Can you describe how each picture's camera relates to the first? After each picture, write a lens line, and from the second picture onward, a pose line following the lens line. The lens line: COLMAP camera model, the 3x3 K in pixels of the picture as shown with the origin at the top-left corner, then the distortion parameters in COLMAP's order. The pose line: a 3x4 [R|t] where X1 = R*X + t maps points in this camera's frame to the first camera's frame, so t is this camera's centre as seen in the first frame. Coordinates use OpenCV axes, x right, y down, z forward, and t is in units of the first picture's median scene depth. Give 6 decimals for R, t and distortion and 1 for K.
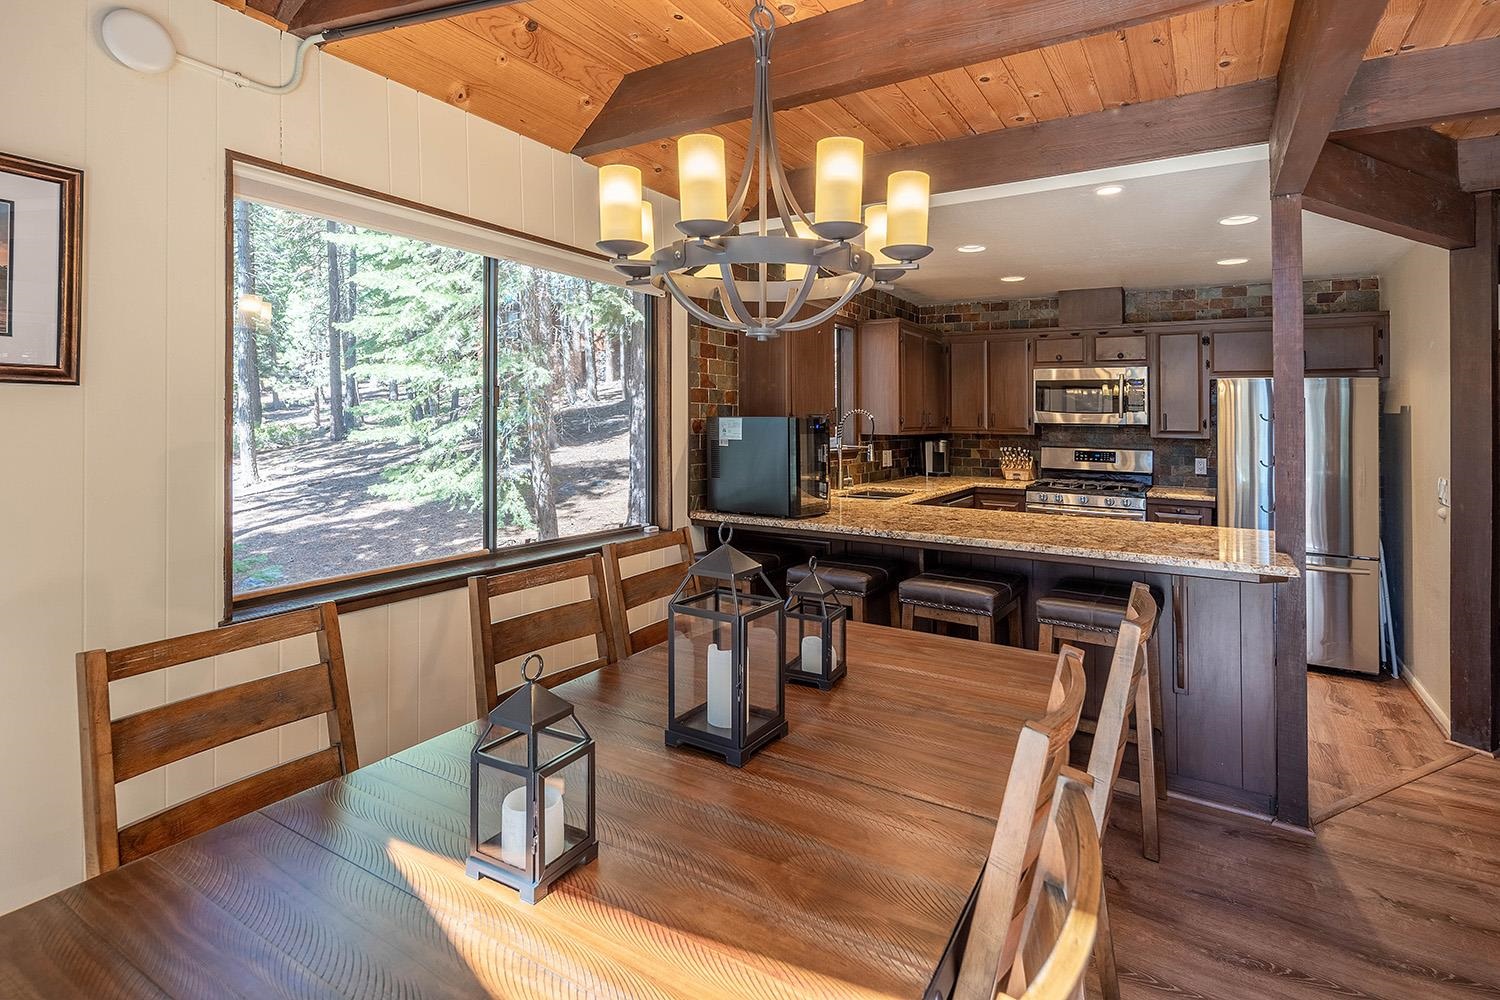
lens RADIAL K [[738.4, 0, 742.5], [0, 738.4, 497.0], [0, 0, 1]] dist [0.000538, 0.000062]
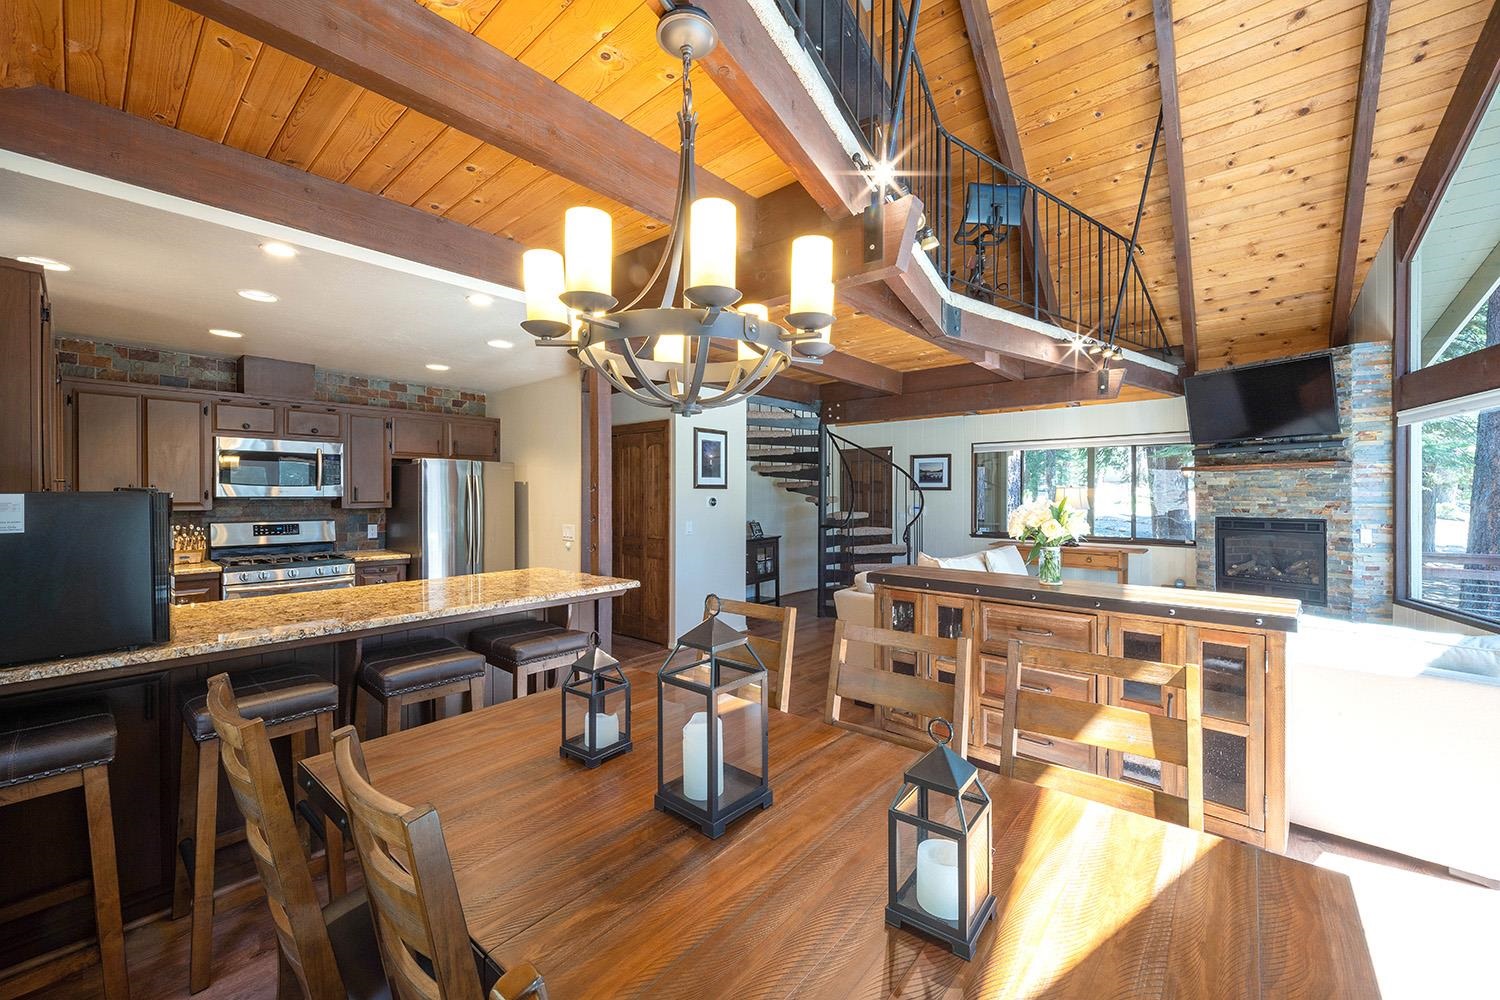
lens RADIAL K [[738.4, 0, 742.5], [0, 738.4, 497.0], [0, 0, 1]] dist [0.000538, 0.000062]
pose [[0.061531, -0.017218, 0.997957, -0.480714], [0.104453, 0.994472, 0.010717, -0.046304], [-0.992625, 0.103580, 0.062989, 0.341656]]
